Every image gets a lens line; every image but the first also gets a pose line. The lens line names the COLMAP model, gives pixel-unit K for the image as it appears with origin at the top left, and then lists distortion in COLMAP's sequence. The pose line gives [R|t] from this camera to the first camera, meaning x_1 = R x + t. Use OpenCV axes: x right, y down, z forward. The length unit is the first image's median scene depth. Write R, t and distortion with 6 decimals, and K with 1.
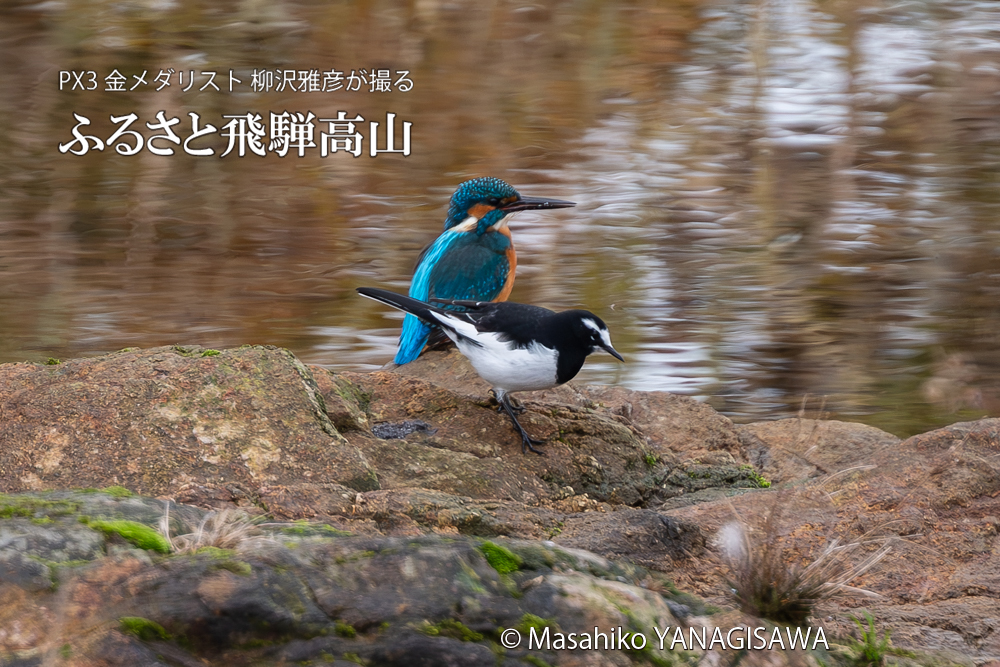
lens RADIAL K [[1907.9, 0, 497.1], [0, 1907.9, 337.0], [0, 0, 1]] dist [0.114500, 0.000000]
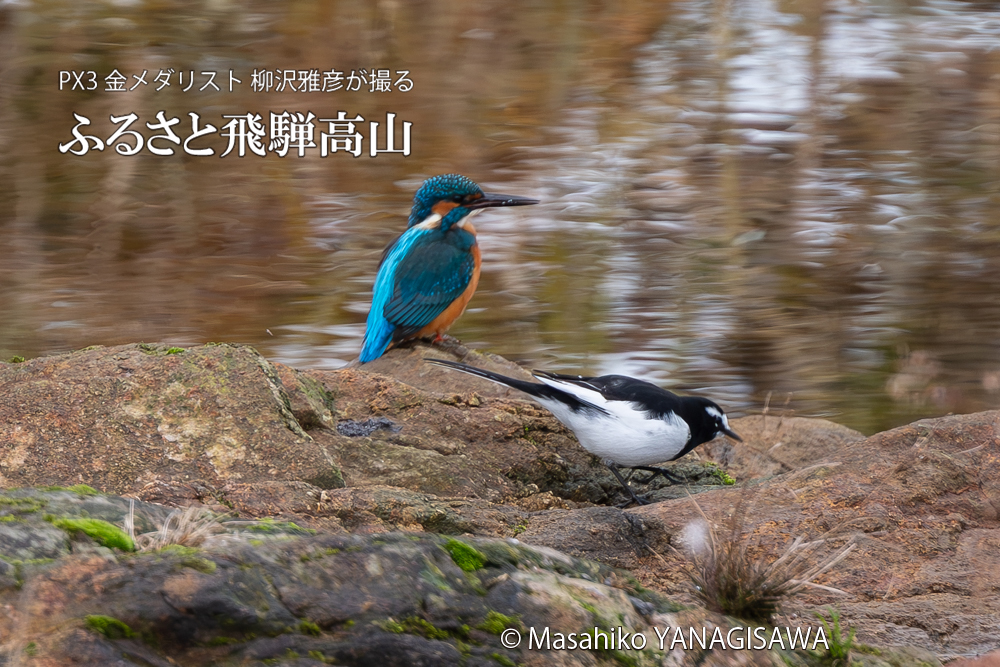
lens RADIAL K [[1907.9, 0, 494.5], [0, 1907.9, 330.4], [0, 0, 1]] dist [0.114500, 0.000000]
pose [[0.999990, -0.001318, -0.004362, 0.021514], [0.001302, 0.999993, -0.003639, 0.001503], [0.004366, 0.003633, 0.999984, -0.000480]]
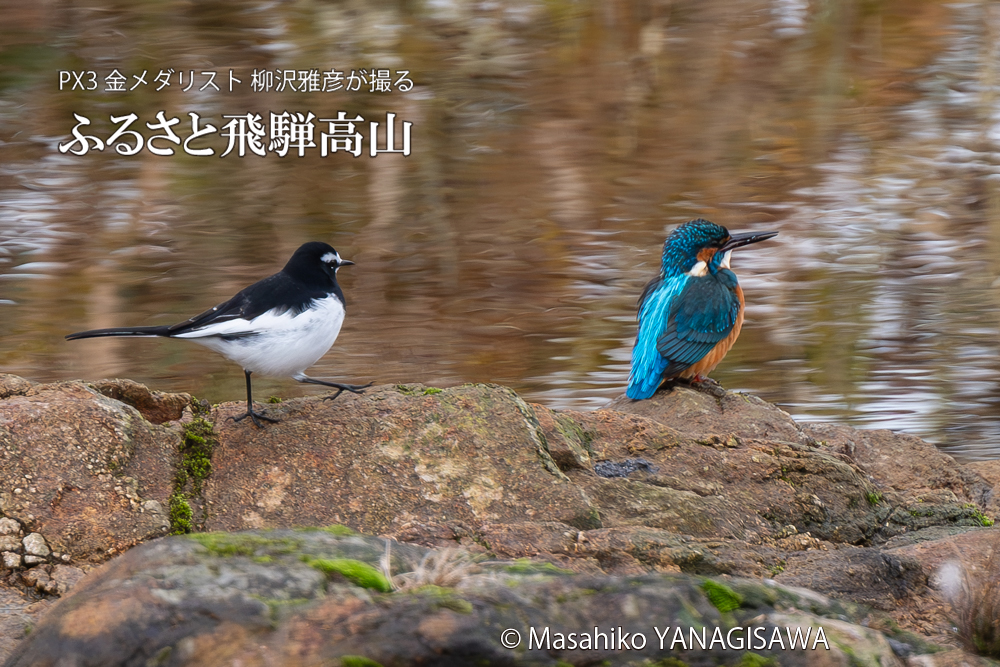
lens RADIAL K [[1907.9, 0, 502.2], [0, 1907.9, 319.8], [0, 0, 1]] dist [0.114500, 0.000000]
pose [[0.999727, -0.000418, 0.023350, -0.136311], [0.000548, 0.999984, -0.005552, -0.023416], [-0.023347, 0.005563, 0.999712, 0.001312]]
